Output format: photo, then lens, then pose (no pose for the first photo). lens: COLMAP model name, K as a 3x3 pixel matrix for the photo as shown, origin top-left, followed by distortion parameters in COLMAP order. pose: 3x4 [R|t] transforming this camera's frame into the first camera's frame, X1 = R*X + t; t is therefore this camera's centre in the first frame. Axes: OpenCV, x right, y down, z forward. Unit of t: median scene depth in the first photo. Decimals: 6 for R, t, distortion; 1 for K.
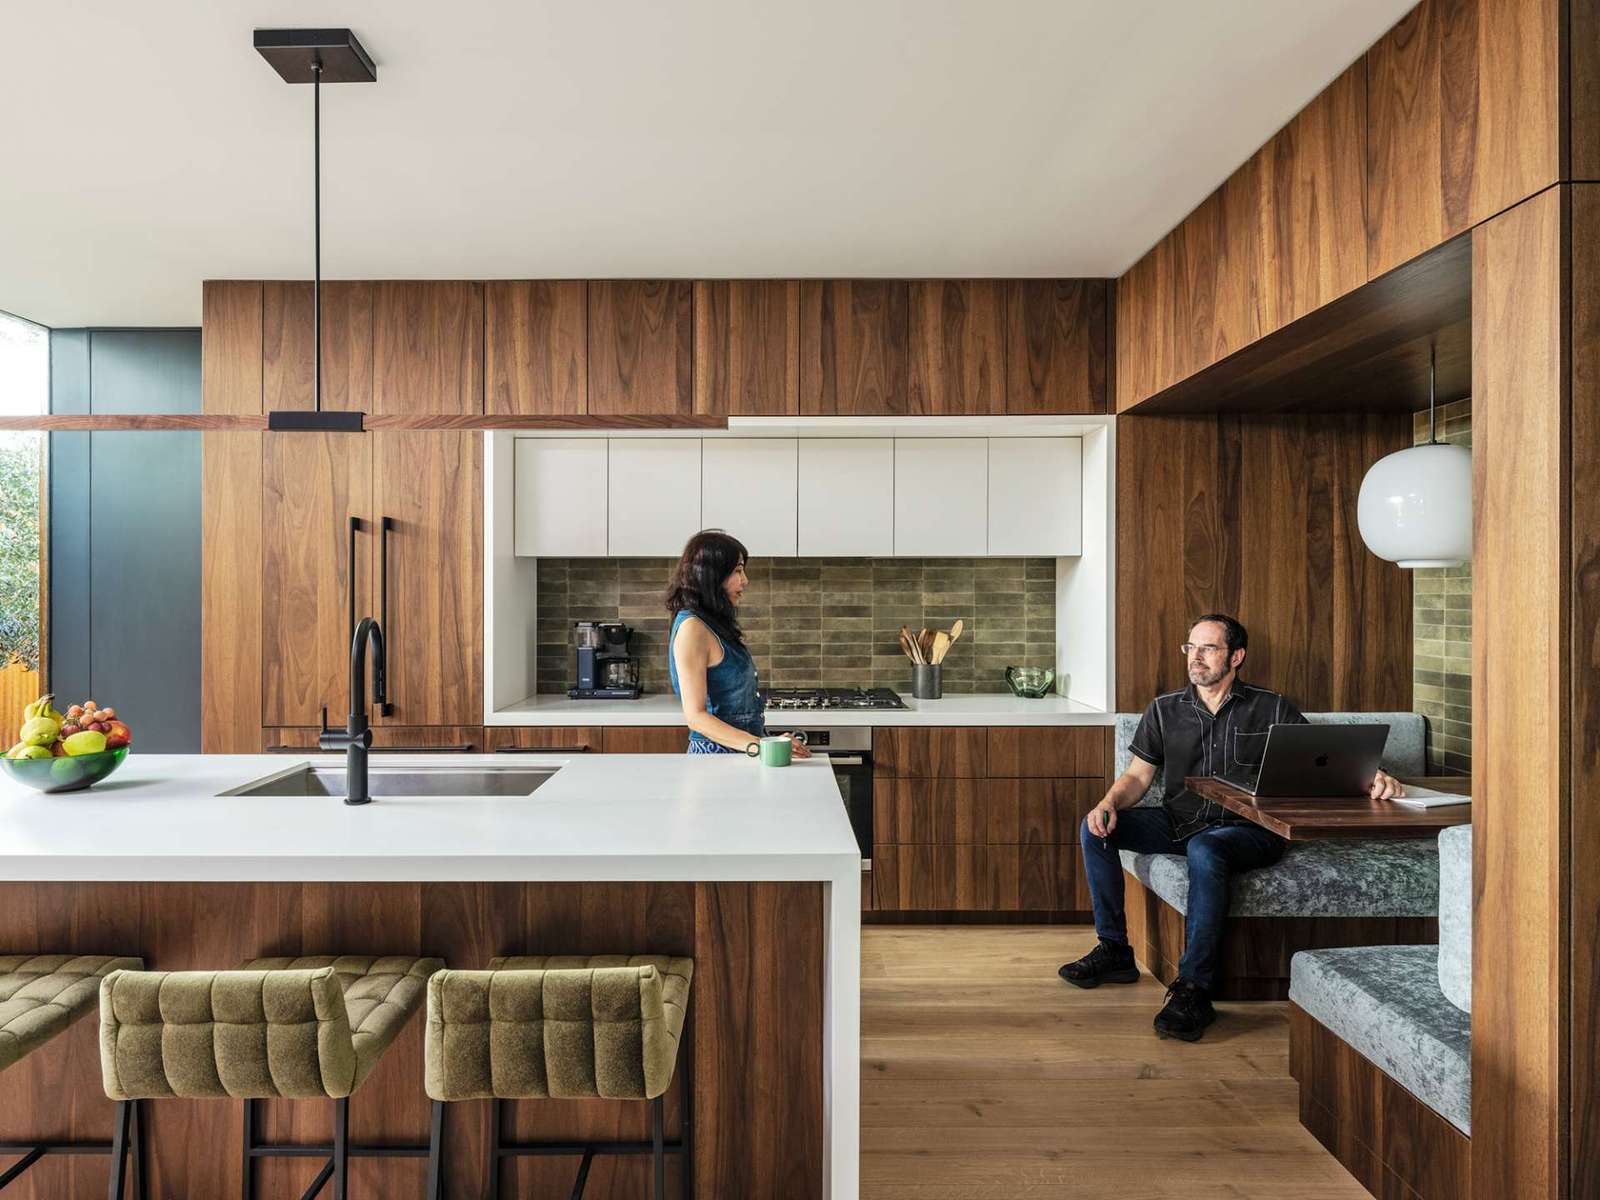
lens RADIAL K [[910.7, 0, 767.2], [0, 910.7, 590.1], [0, 0, 1]] dist [-0.002984, -0.002823]
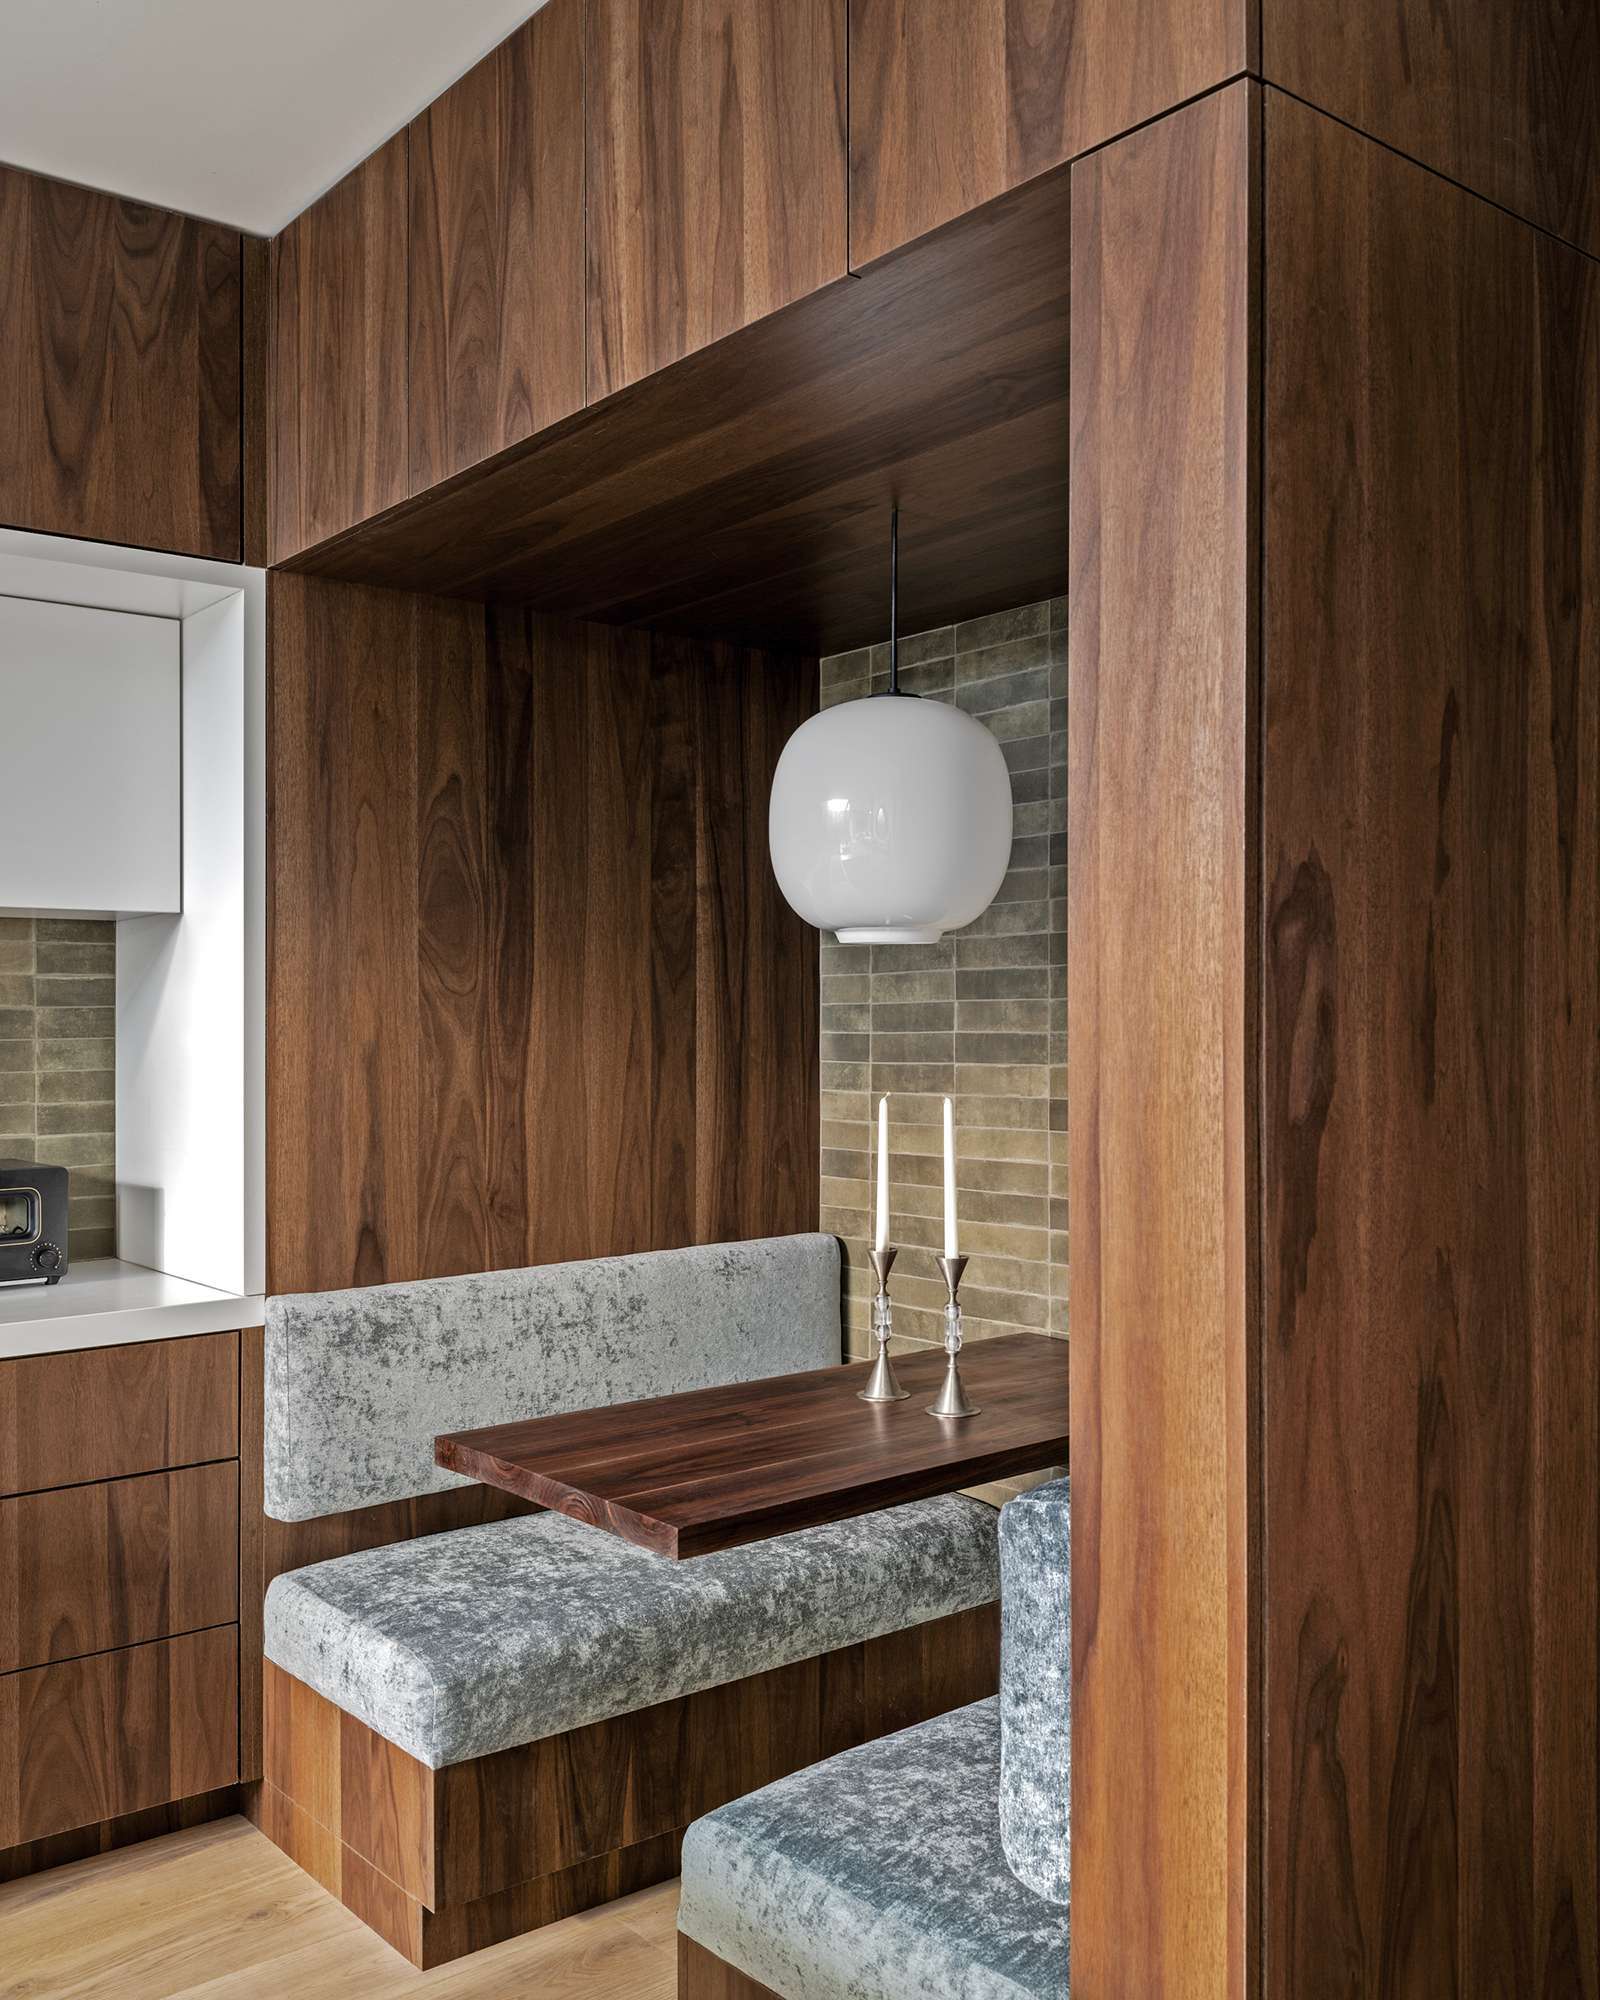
lens RADIAL K [[1787.0, 0, 805.7], [0, 1787.0, 981.7], [0, 0, 1]] dist [0.103072, -0.243028]
pose [[0.778662, 0.005838, 0.627417, 0.069253], [0.010843, 0.999682, -0.022758, 0.016528], [-0.627350, 0.024524, 0.778351, 0.239108]]
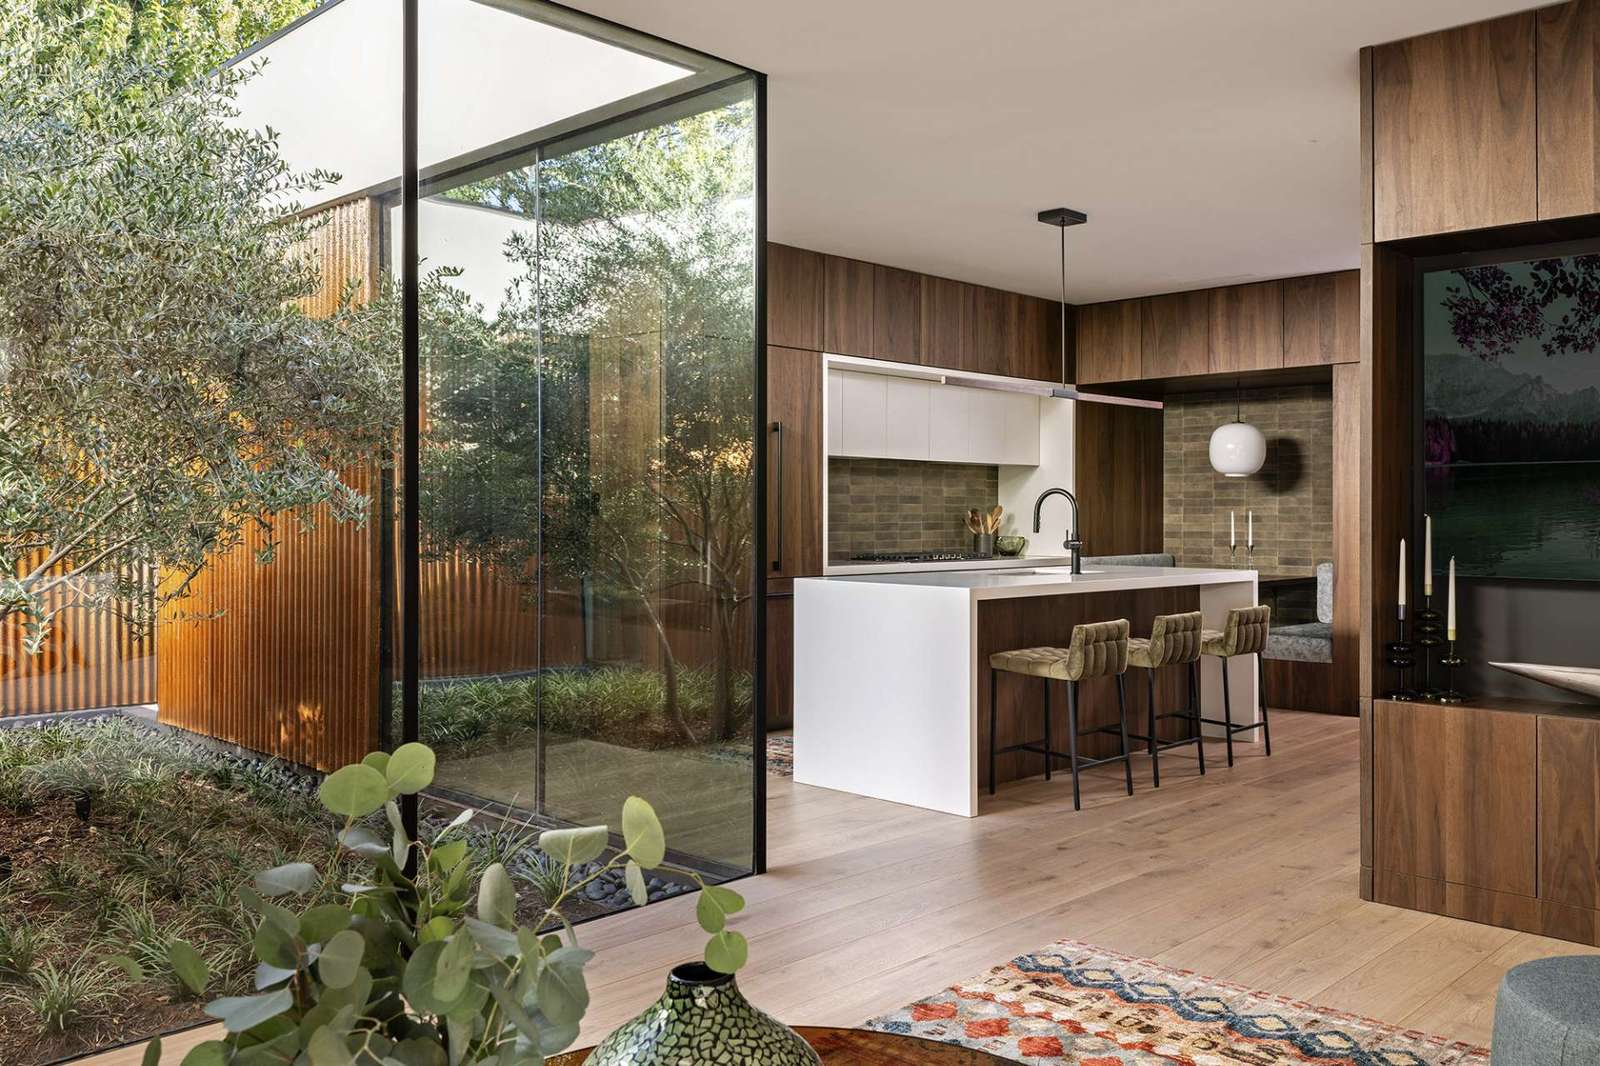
lens RADIAL K [[1348.1, 0, 795.9], [0, 1348.1, 511.9], [0, 0, 1]] dist [-0.003460, -0.006247]
pose [[0.696421, 0.003698, 0.717624, -2.123951], [-0.003736, 0.999992, -0.001527, 0.063369], [-0.717624, -0.001618, 0.696429, -0.467352]]
